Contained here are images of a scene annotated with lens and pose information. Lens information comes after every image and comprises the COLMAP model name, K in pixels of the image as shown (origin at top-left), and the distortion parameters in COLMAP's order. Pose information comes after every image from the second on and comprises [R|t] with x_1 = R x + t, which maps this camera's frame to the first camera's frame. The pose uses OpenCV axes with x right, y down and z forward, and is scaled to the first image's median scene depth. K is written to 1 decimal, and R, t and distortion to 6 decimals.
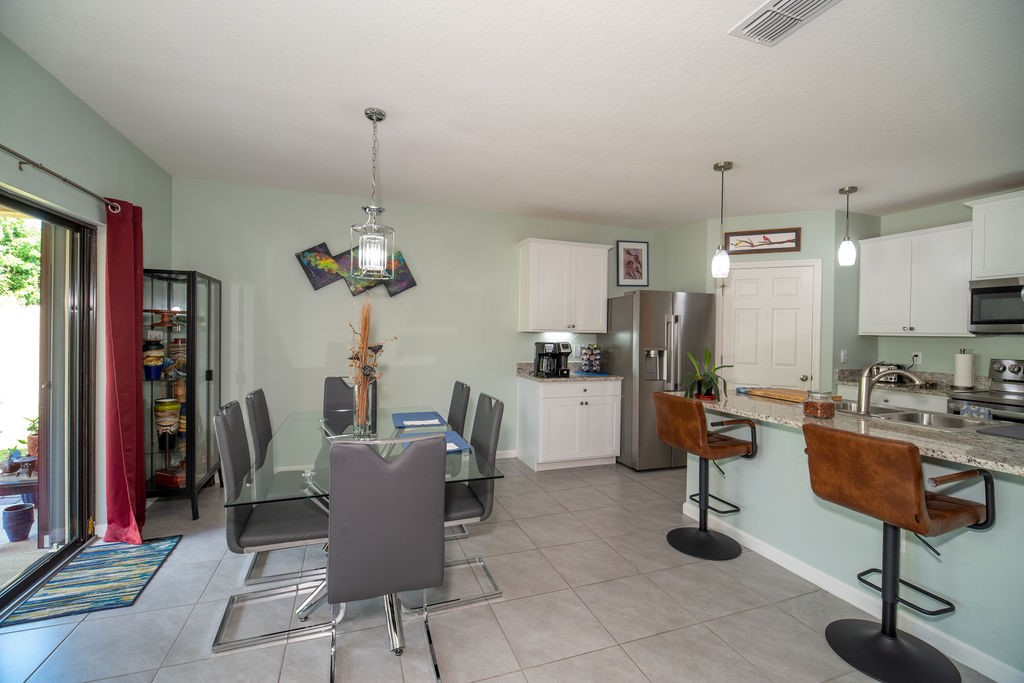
lens RADIAL K [[445.4, 0, 513.8], [0, 445.4, 337.8], [0, 0, 1]] dist [-0.009005, -0.002197]
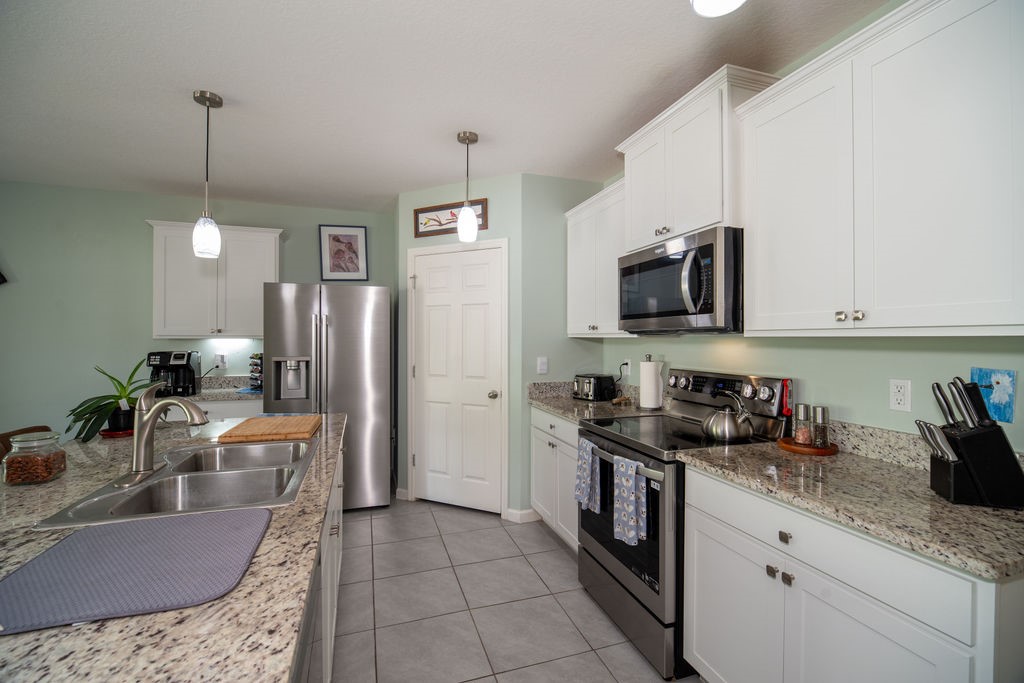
lens RADIAL K [[445.4, 0, 514.6], [0, 445.4, 337.2], [0, 0, 1]] dist [-0.009005, -0.002197]
pose [[0.999660, -0.013338, -0.022418, 0.844543], [0.013007, 0.999805, -0.014843, 0.005105], [0.022612, 0.014547, 0.999638, 0.276839]]
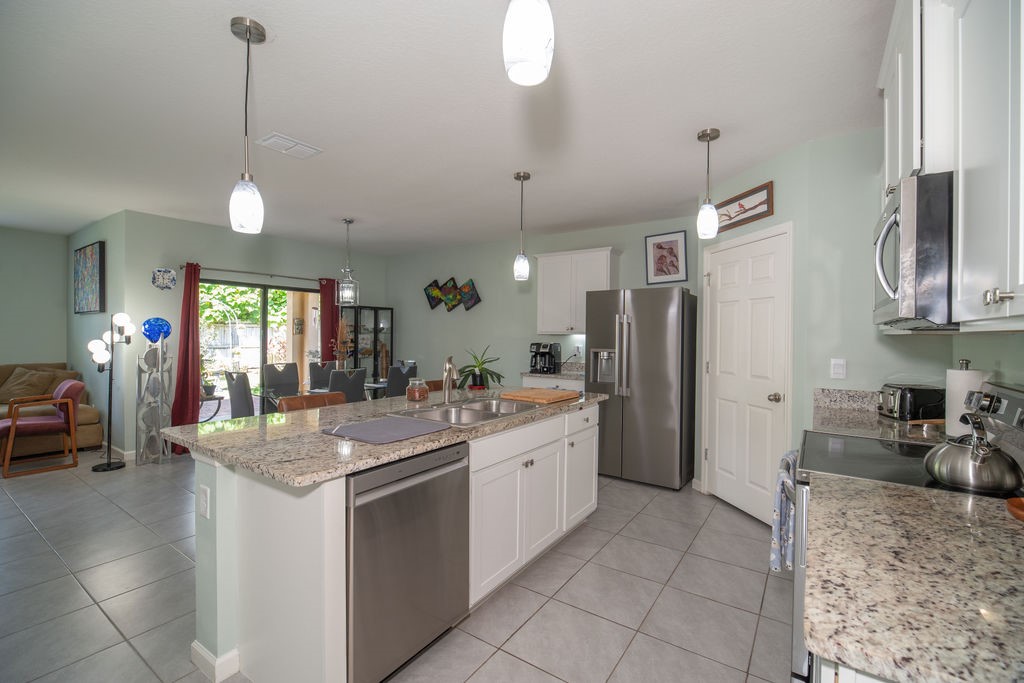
lens RADIAL K [[445.4, 0, 515.8], [0, 445.4, 337.0], [0, 0, 1]] dist [-0.009005, -0.002197]
pose [[0.589173, -0.003739, -0.807998, 1.158136], [-0.010941, 0.999861, -0.012605, 0.012121], [0.807933, 0.016267, 0.589050, 0.316797]]
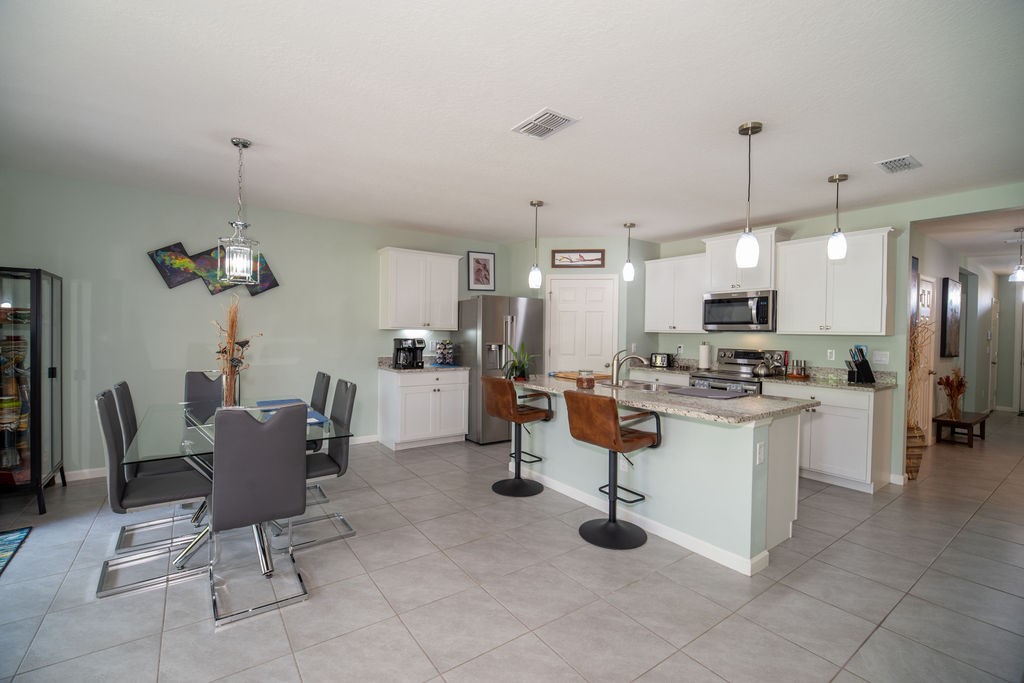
lens RADIAL K [[445.4, 0, 514.4], [0, 445.4, 338.2], [0, 0, 1]] dist [-0.009005, -0.002197]
pose [[0.961579, -0.004168, 0.274498, 0.039134], [0.002342, 0.999973, 0.006980, 0.002478], [-0.274519, -0.006069, 0.961562, -0.218911]]
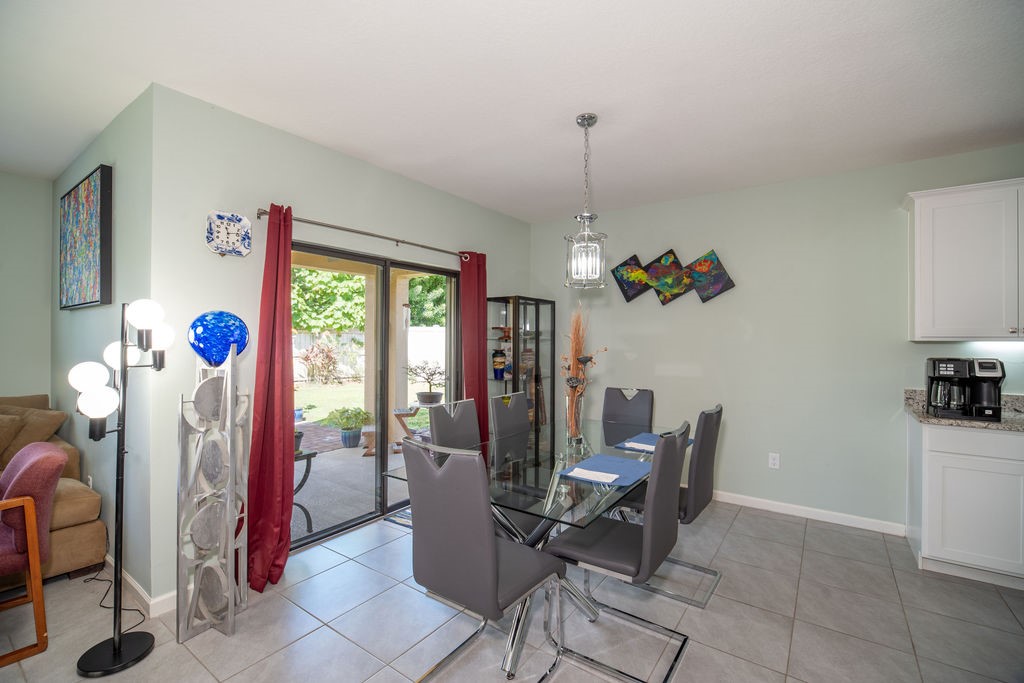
lens RADIAL K [[445.4, 0, 514.8], [0, 445.4, 336.8], [0, 0, 1]] dist [-0.009005, -0.002197]
pose [[0.572051, -0.016633, -0.820049, 0.269614], [-0.005296, 0.999699, -0.023971, -0.001664], [0.820201, 0.018056, 0.571791, 0.220753]]
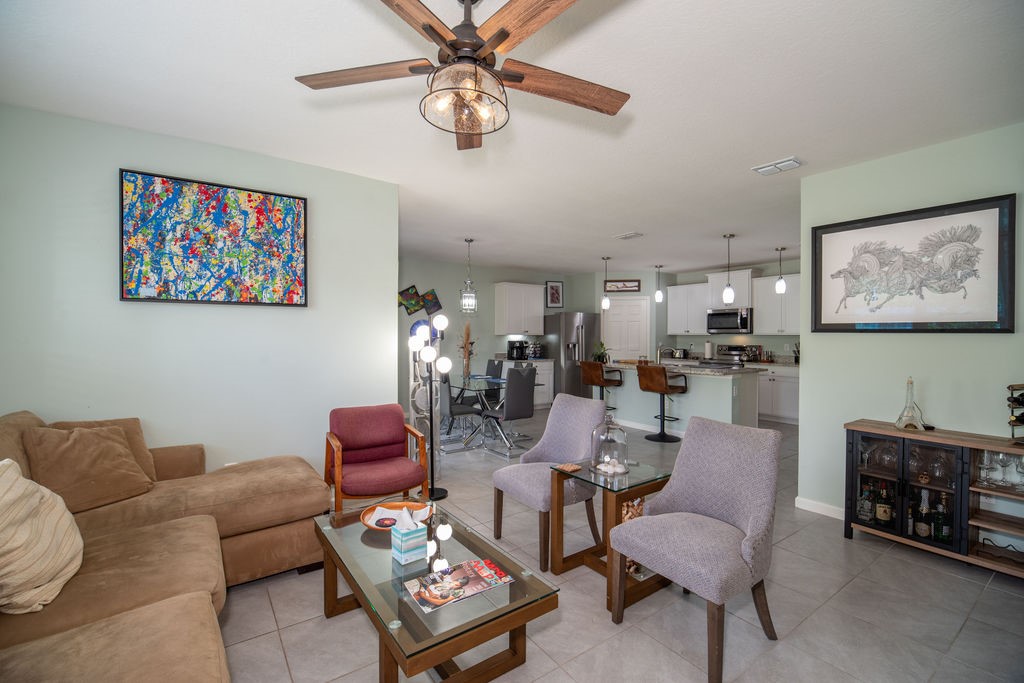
lens RADIAL K [[445.4, 0, 514.0], [0, 445.4, 339.8], [0, 0, 1]] dist [-0.009005, -0.002197]
pose [[0.963717, -0.014212, 0.266546, -0.486652], [0.014682, 0.999892, 0.000232, 0.006974], [-0.266521, 0.003690, 0.963822, -0.866975]]
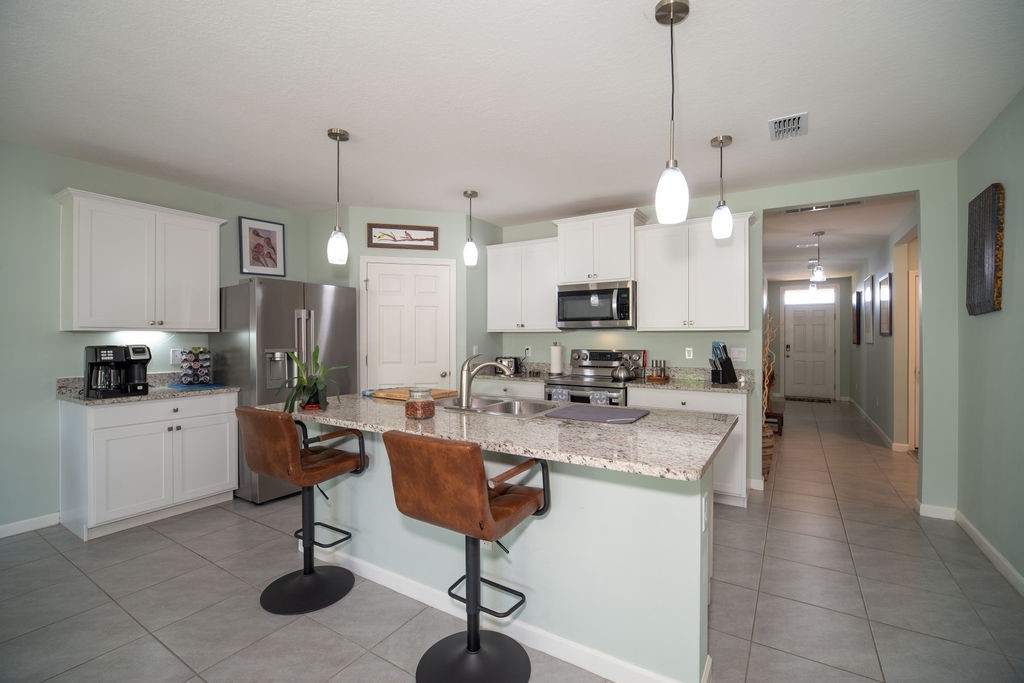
lens RADIAL K [[445.4, 0, 515.1], [0, 445.4, 337.5], [0, 0, 1]] dist [-0.009005, -0.002197]
pose [[0.786774, -0.014516, 0.617070, 0.178416], [0.019215, 0.999815, -0.000979, 0.012133], [-0.616942, 0.012627, 0.786907, 0.101700]]
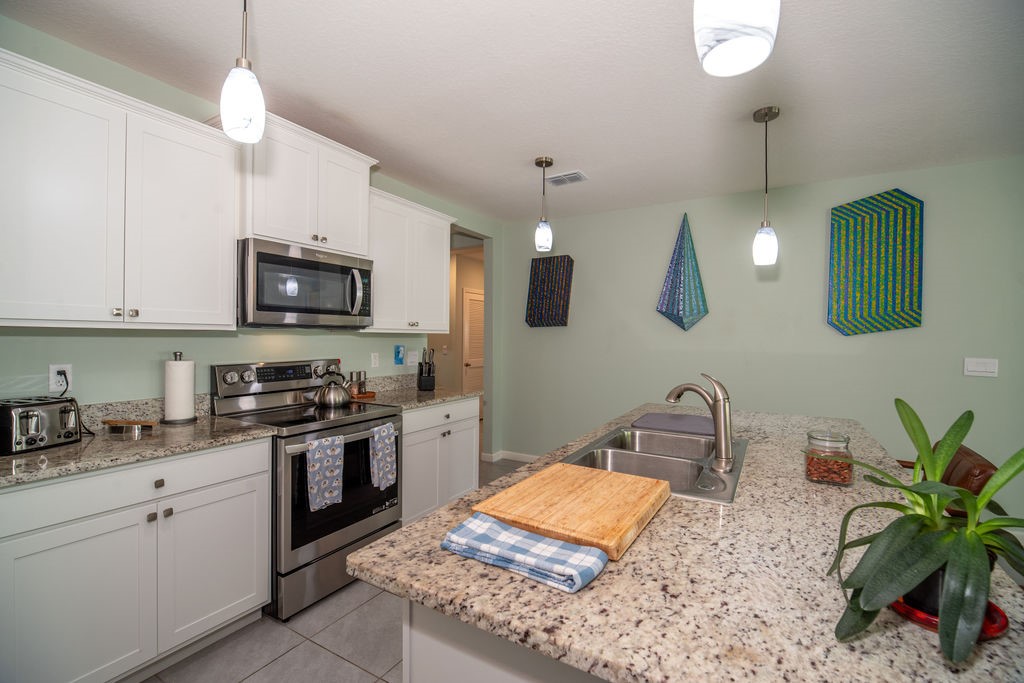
lens RADIAL K [[445.4, 0, 520.5], [0, 445.4, 338.0], [0, 0, 1]] dist [-0.009005, -0.002197]
pose [[-0.653161, -0.020881, 0.756931, 0.322386], [-0.008962, 0.999763, 0.019846, -0.007305], [-0.757166, 0.006179, -0.653193, 1.071572]]
